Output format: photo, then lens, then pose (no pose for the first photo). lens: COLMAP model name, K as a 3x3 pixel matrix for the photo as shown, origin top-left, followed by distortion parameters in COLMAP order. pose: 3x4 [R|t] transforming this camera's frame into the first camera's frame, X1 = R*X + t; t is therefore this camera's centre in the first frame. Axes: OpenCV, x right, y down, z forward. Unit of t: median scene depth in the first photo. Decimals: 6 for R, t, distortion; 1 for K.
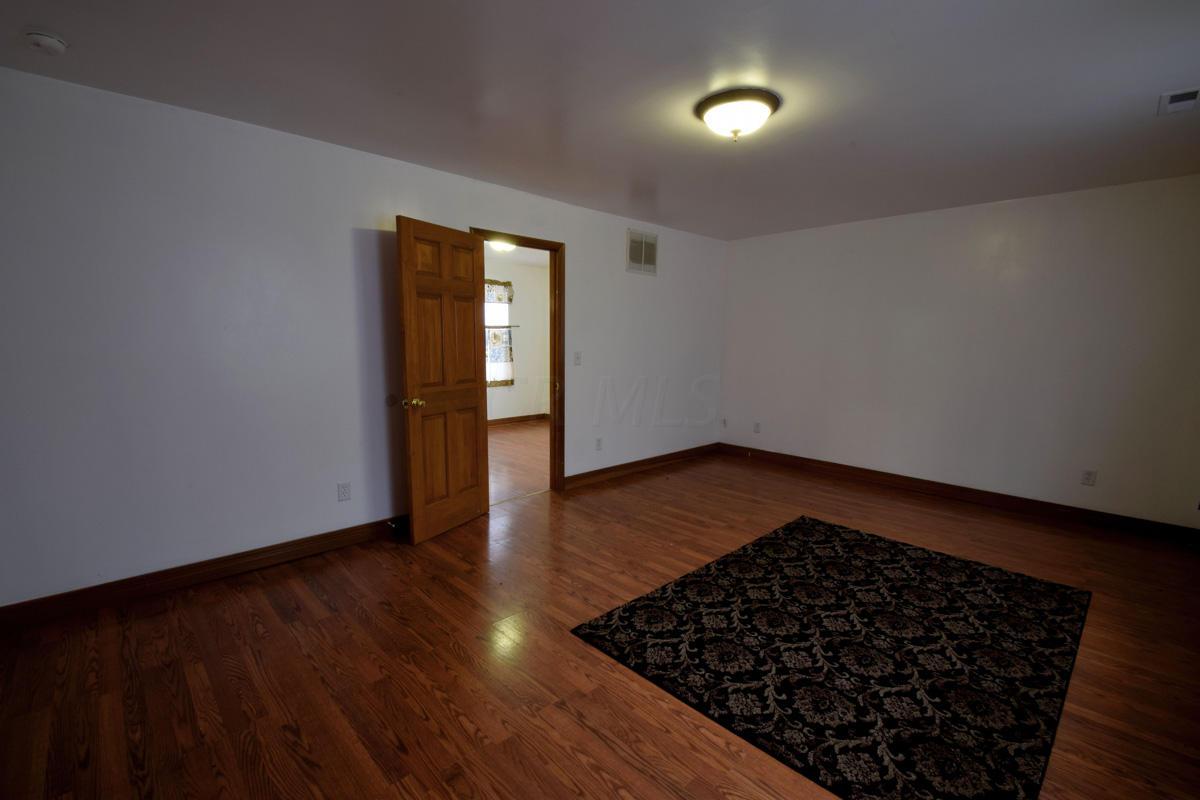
lens RADIAL K [[523.5, 0, 584.1], [0, 523.5, 406.6], [0, 0, 1]] dist [0.012235, -0.018074]
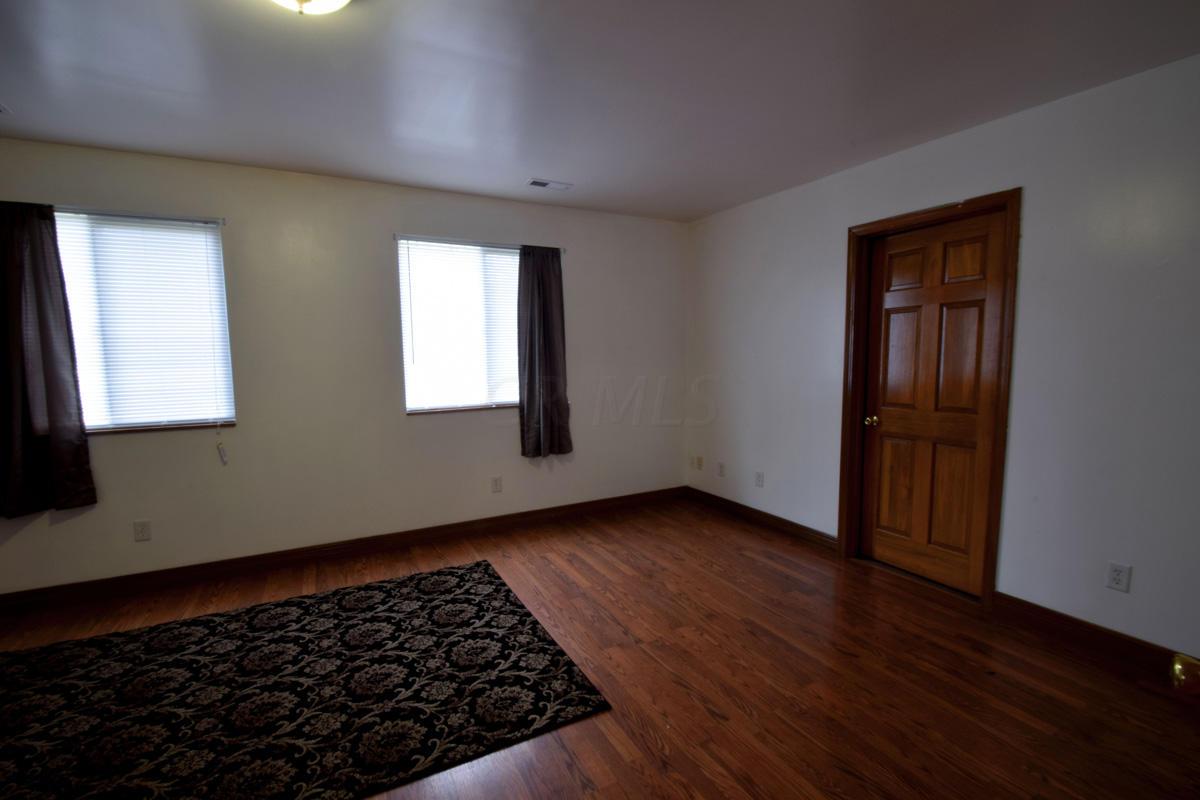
lens RADIAL K [[523.5, 0, 584.1], [0, 523.5, 406.6], [0, 0, 1]] dist [0.012235, -0.018074]
pose [[-0.964734, -0.024430, 0.262089, -0.233855], [0.034091, 0.975702, 0.216434, -0.263603], [-0.261008, 0.217736, -0.940460, 2.093382]]
